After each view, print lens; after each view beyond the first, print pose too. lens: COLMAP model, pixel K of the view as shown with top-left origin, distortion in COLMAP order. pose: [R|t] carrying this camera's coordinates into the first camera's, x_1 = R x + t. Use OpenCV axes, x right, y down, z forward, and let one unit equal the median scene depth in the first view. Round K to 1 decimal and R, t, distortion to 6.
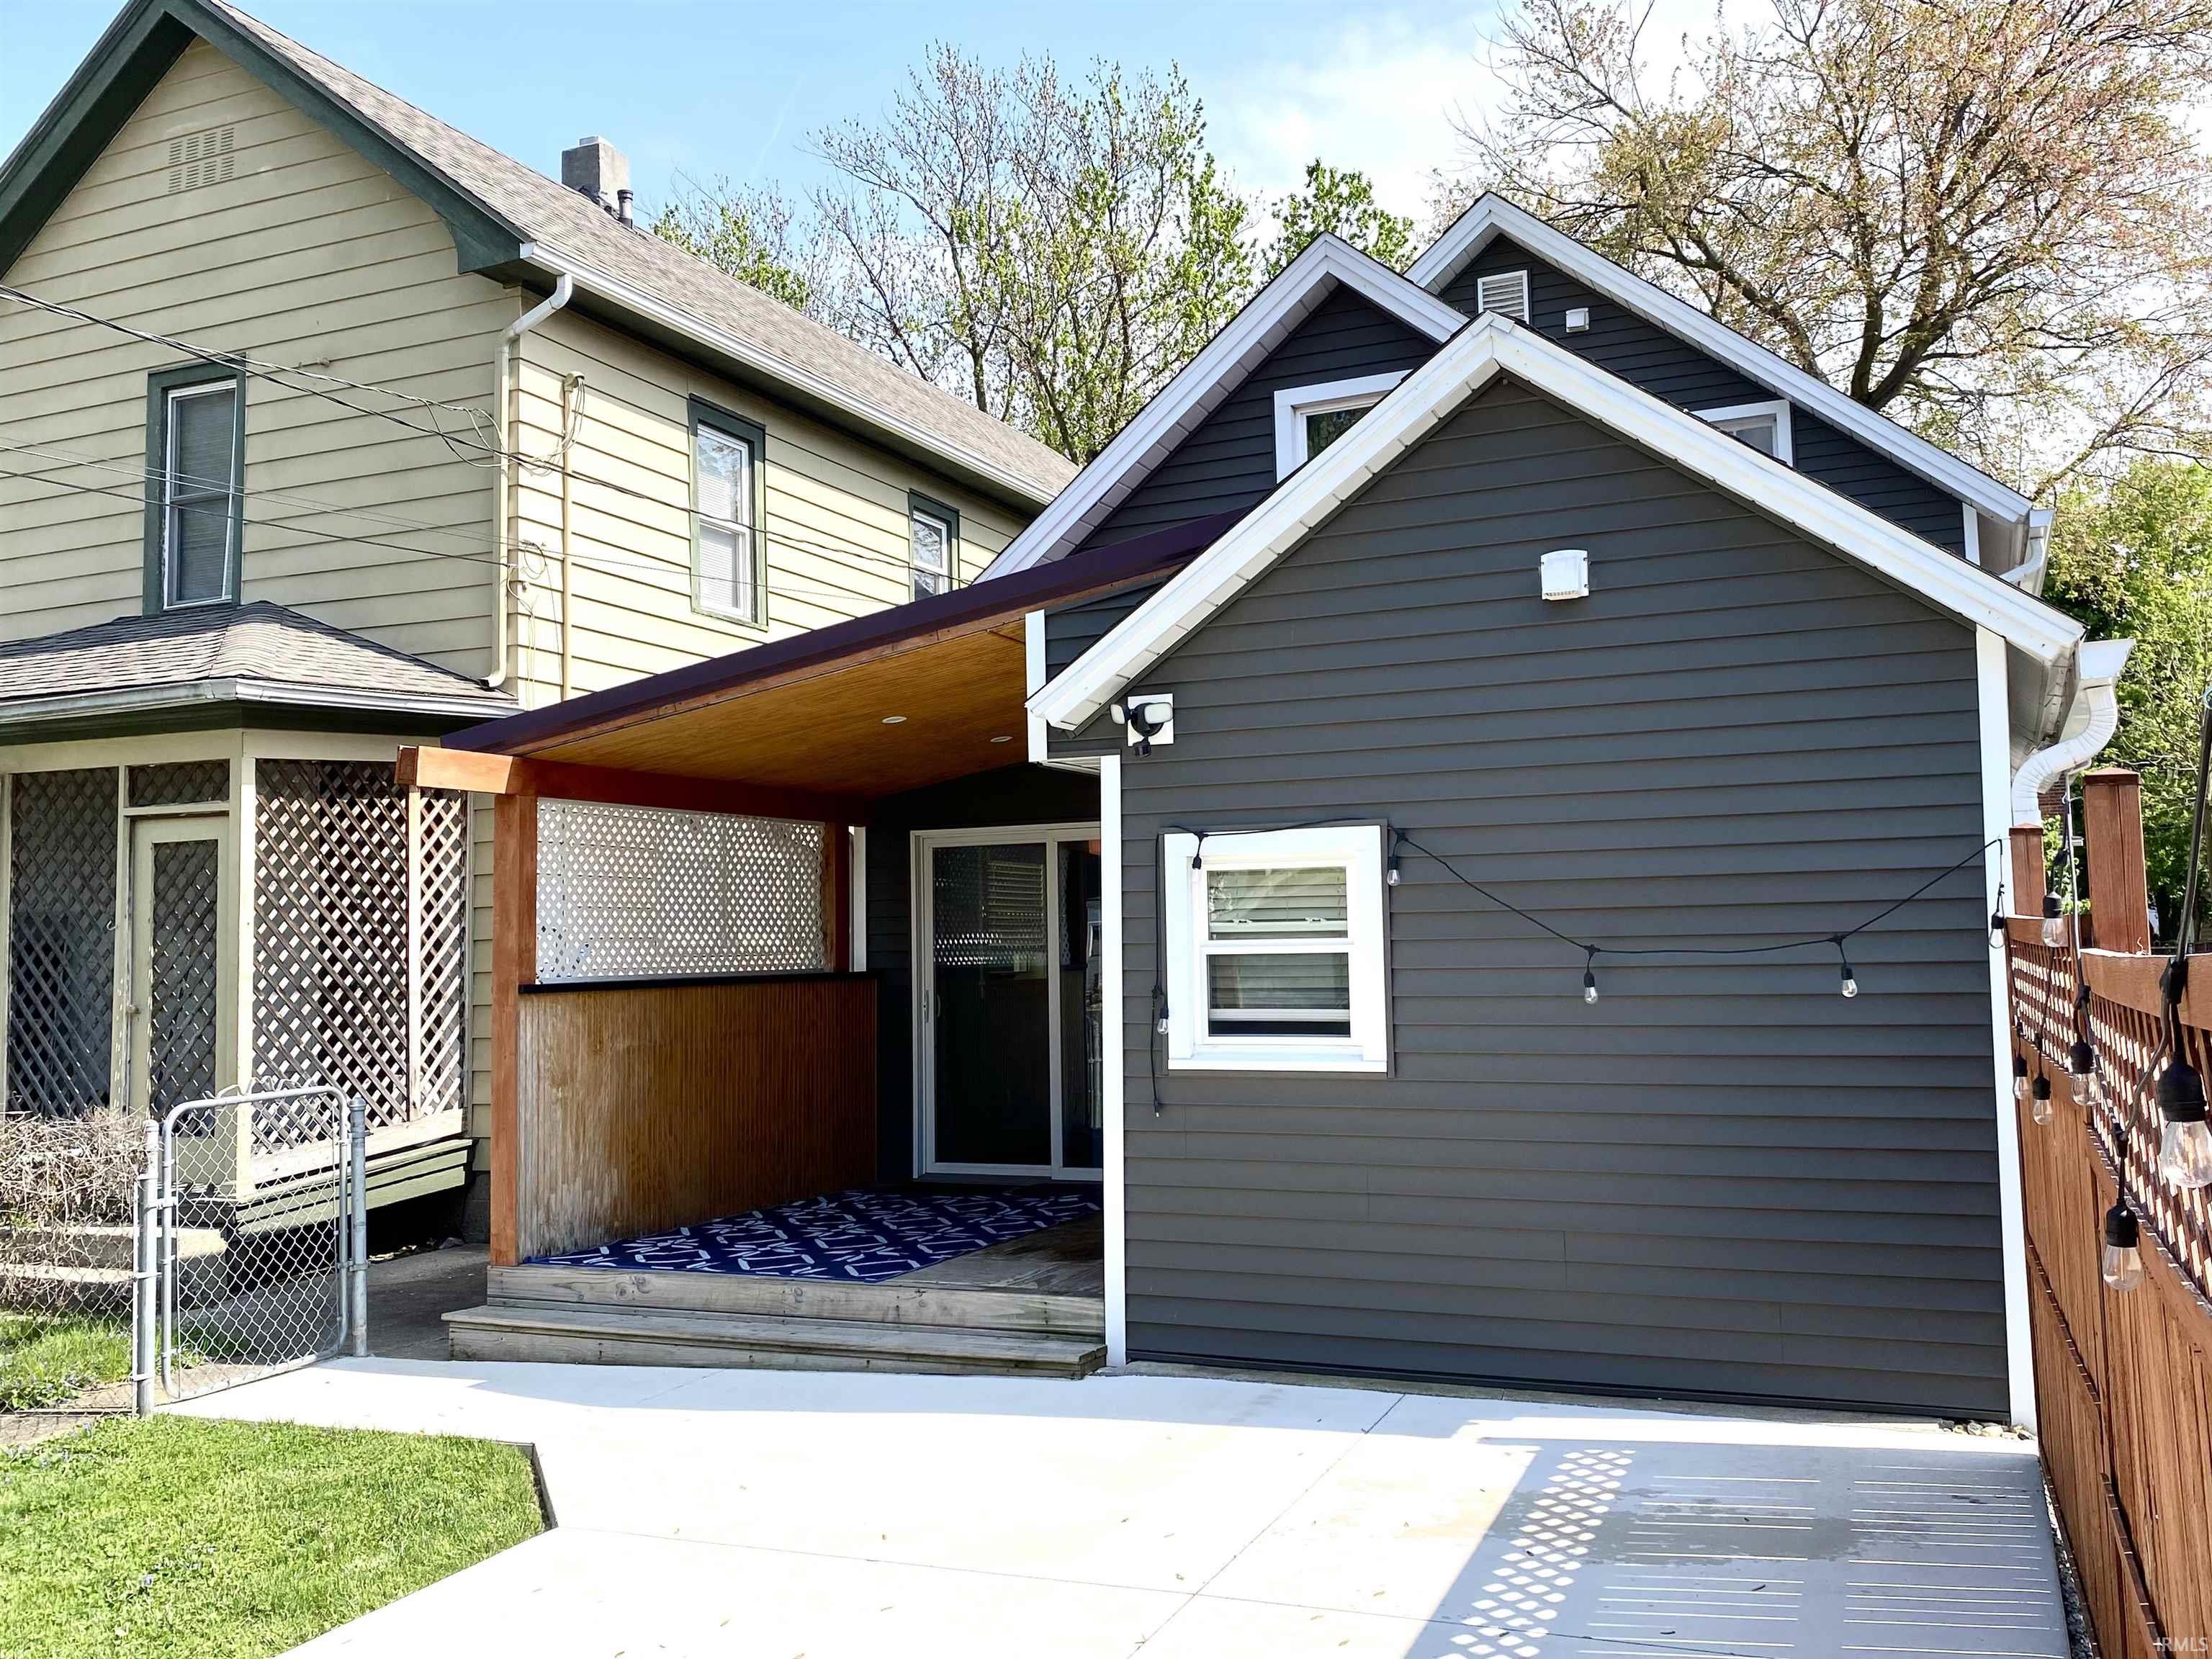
lens RADIAL K [[1937.9, 0, 1107.8], [0, 1937.9, 819.6], [0, 0, 1]] dist [0.005867, -0.028110]
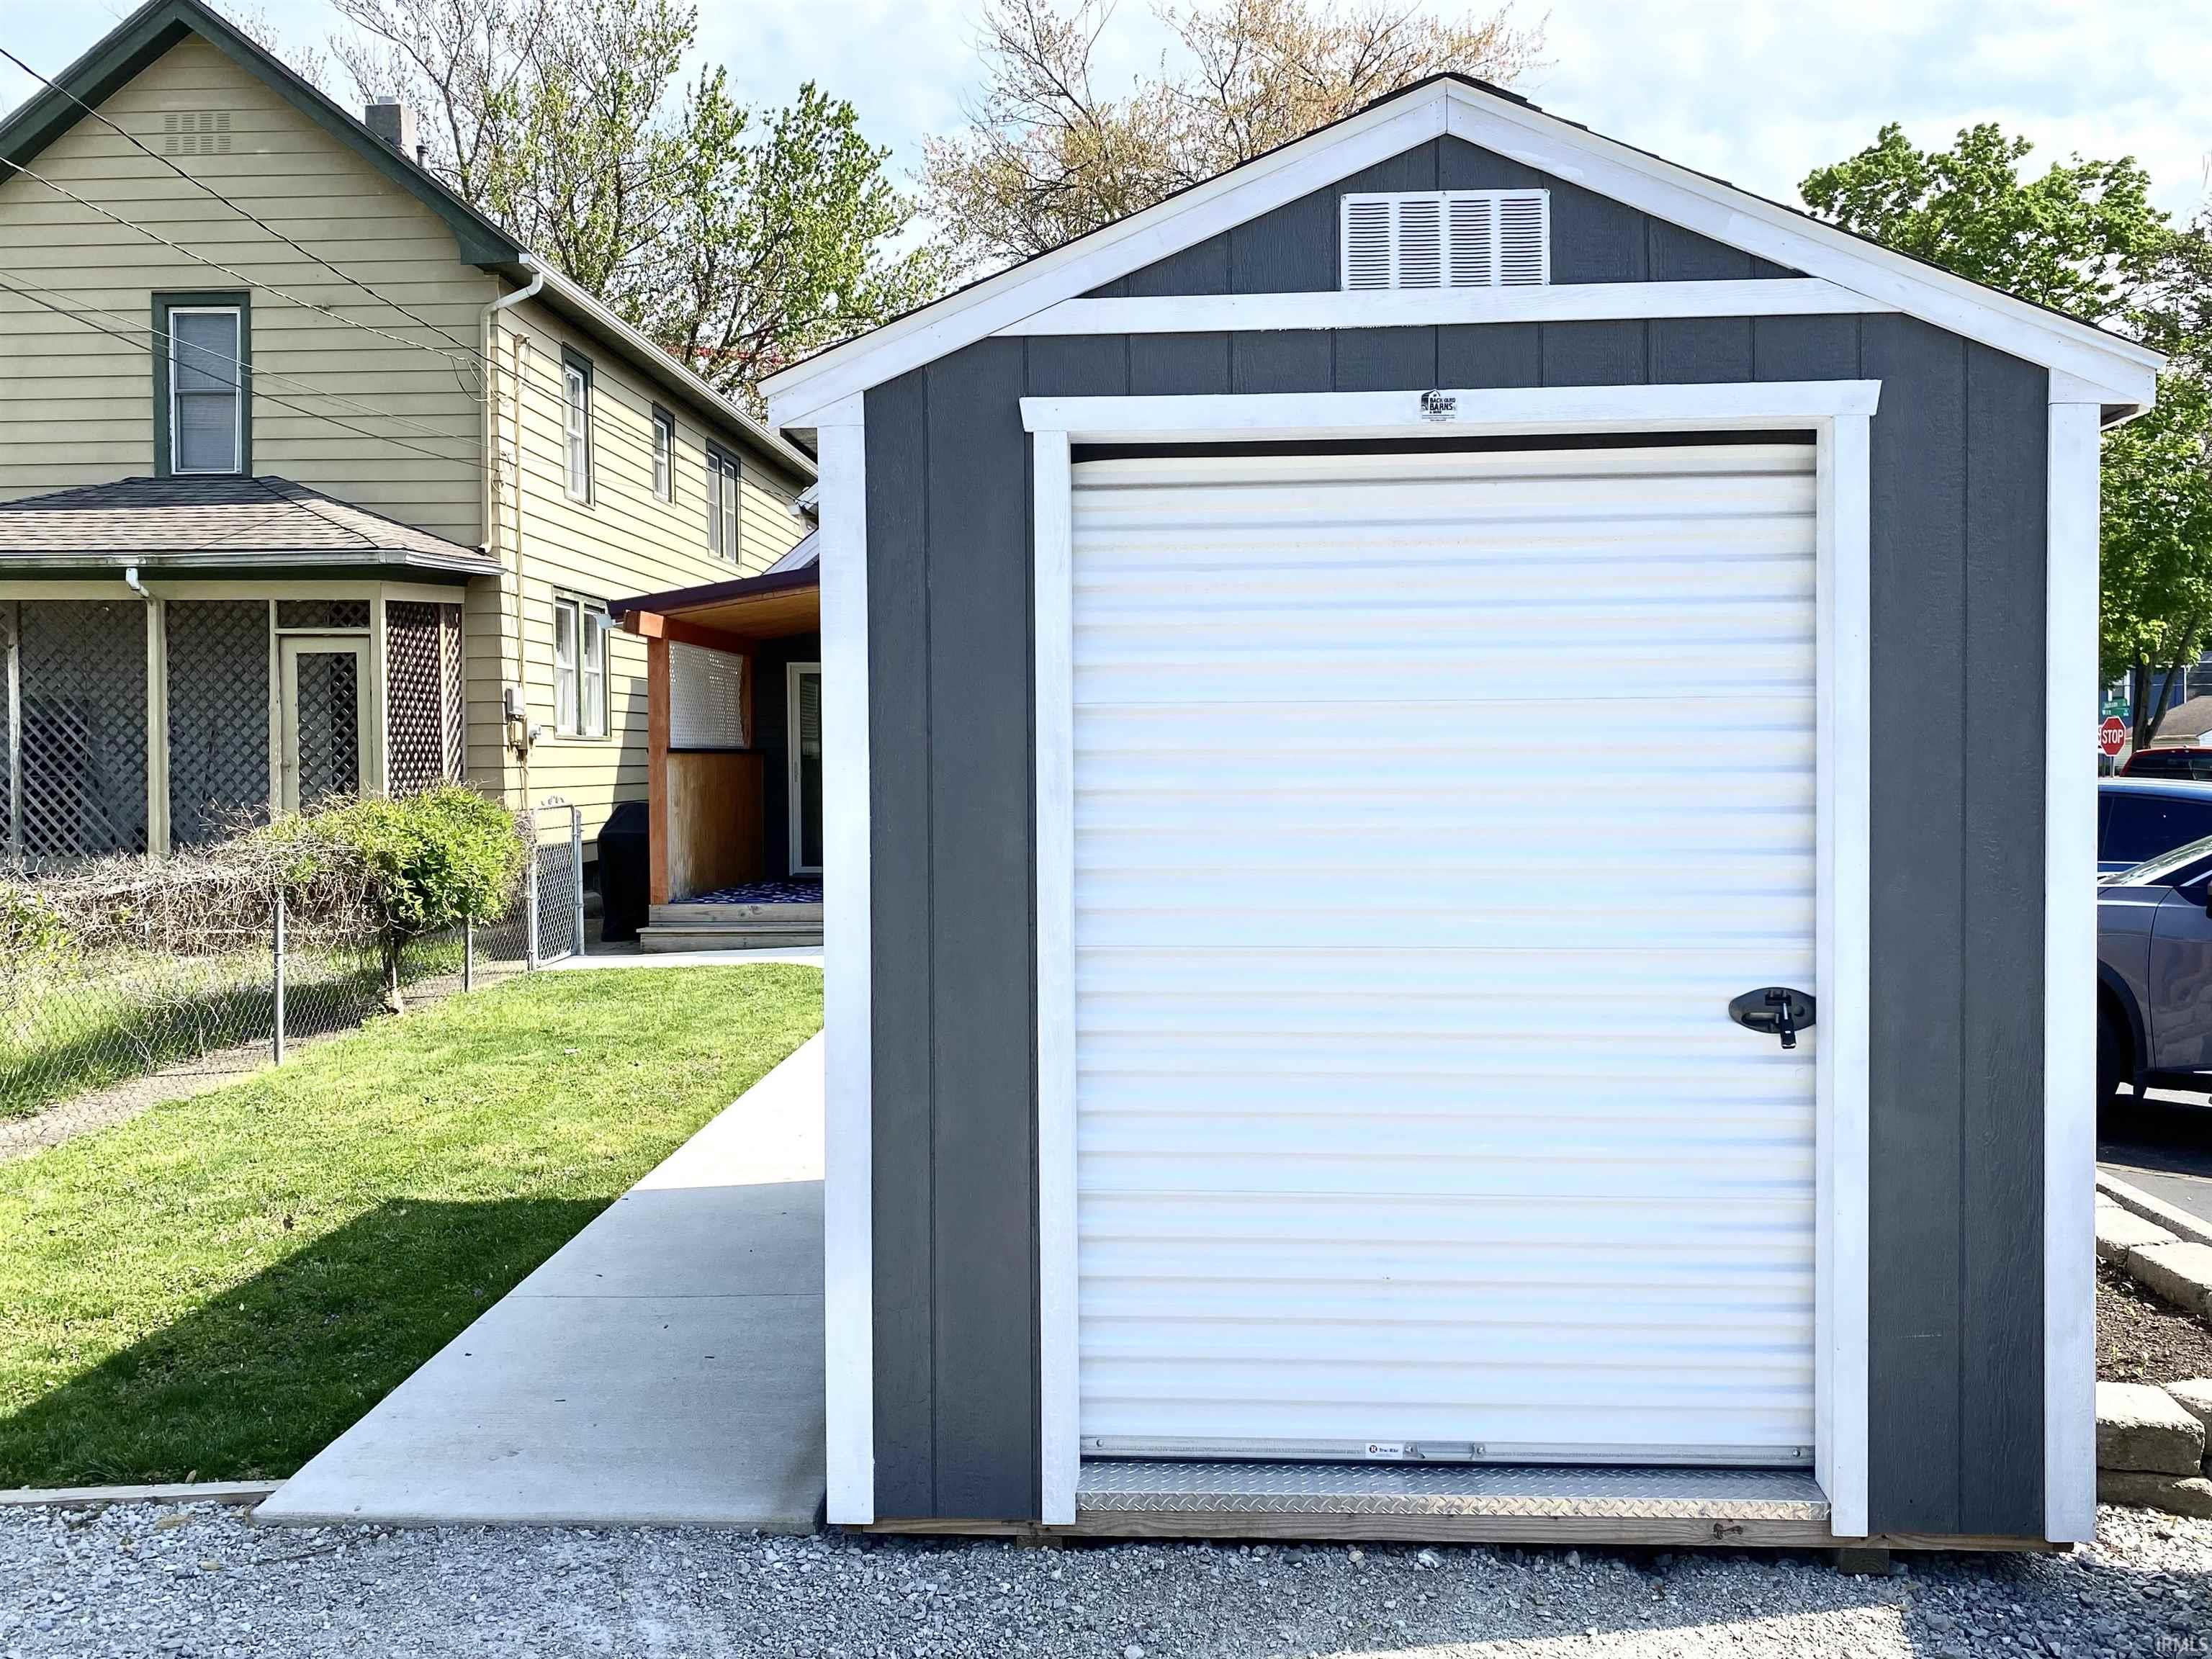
lens RADIAL K [[1856.1, 0, 1102.2], [0, 1856.1, 827.5], [0, 0, 1]] dist [-0.013874, 0.001210]
pose [[0.935825, 0.002116, 0.352459, -0.357536], [-0.038893, 0.994495, 0.097294, -0.014587], [-0.350313, -0.104758, 0.930756, -0.484646]]
